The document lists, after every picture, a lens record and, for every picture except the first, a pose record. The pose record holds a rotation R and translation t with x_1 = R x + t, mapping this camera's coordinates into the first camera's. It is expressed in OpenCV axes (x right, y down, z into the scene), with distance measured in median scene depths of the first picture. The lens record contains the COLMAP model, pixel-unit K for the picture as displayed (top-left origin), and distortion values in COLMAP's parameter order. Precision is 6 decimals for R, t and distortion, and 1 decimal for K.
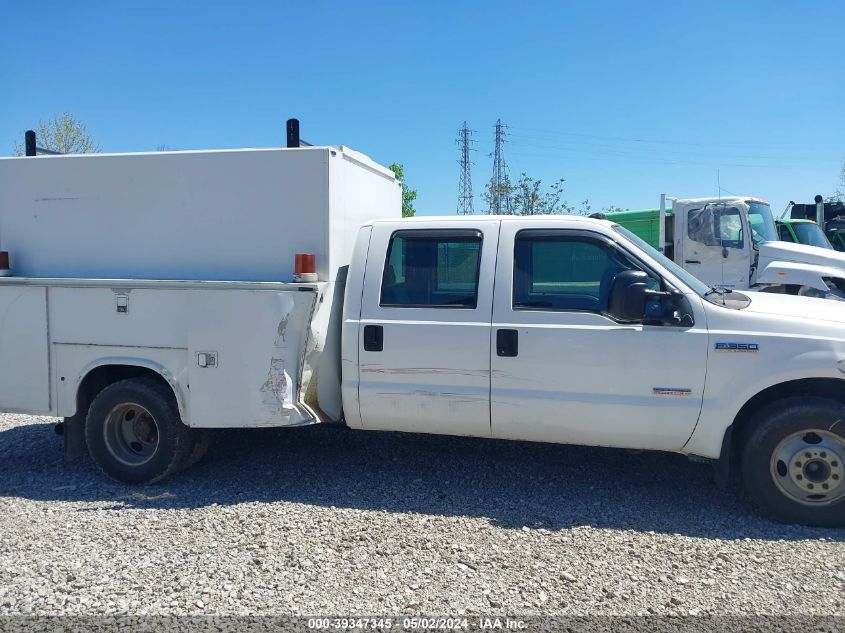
lens RADIAL K [[668.1, 0, 422.5], [0, 668.1, 316.5], [0, 0, 1]] dist [0.029788, -0.010574]
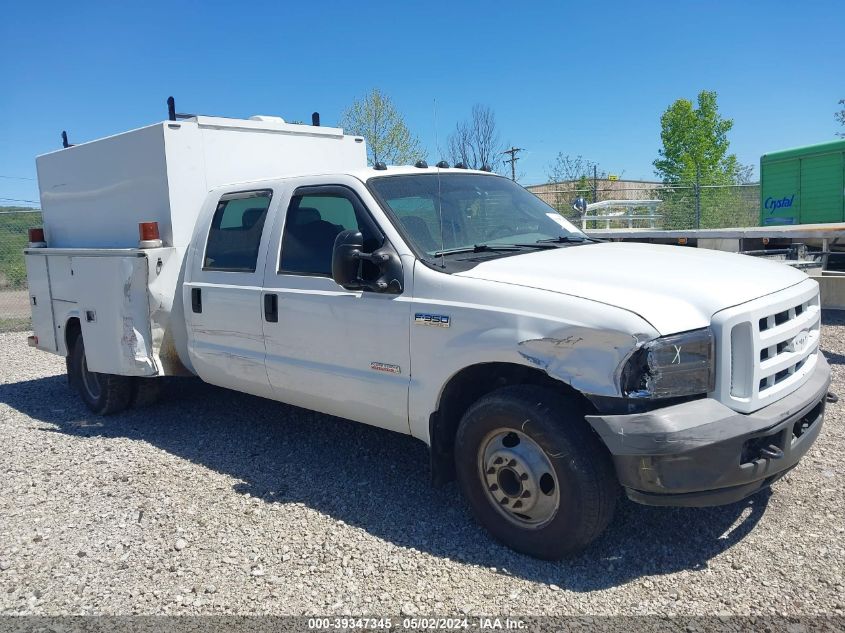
lens RADIAL K [[692.7, 0, 422.5], [0, 692.7, 316.5], [0, 0, 1]] dist [0.096170, -0.004418]
pose [[0.841904, 0.028576, -0.538871, 0.845359], [0.011041, 0.997476, 0.070146, -0.016323], [0.539515, -0.065006, 0.839463, 0.262980]]
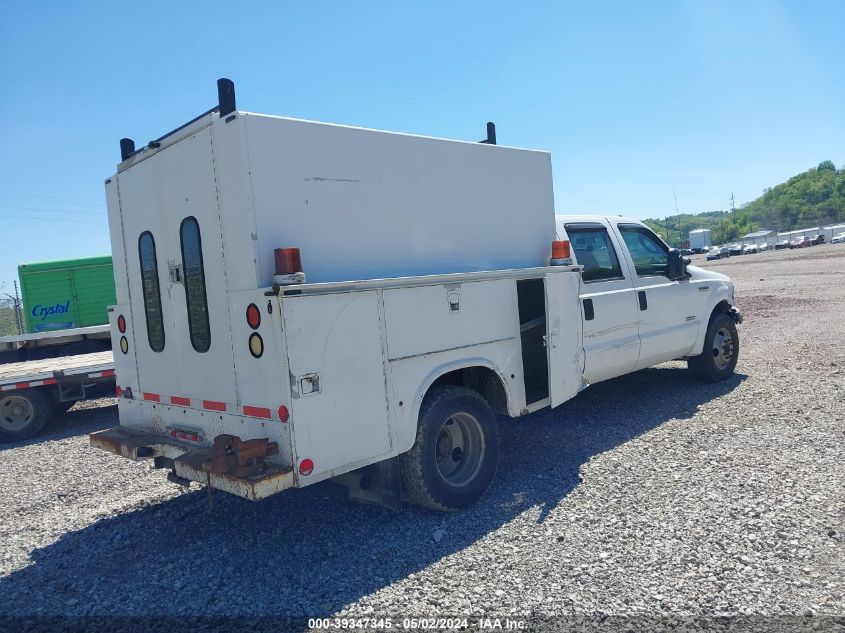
lens RADIAL K [[668.1, 0, 422.5], [0, 668.1, 316.5], [0, 0, 1]] dist [0.029788, -0.010574]
pose [[0.528448, -0.093255, 0.843828, -1.343636], [0.153565, 0.988053, 0.013024, -0.017981], [-0.834962, 0.122700, 0.536455, 0.620414]]
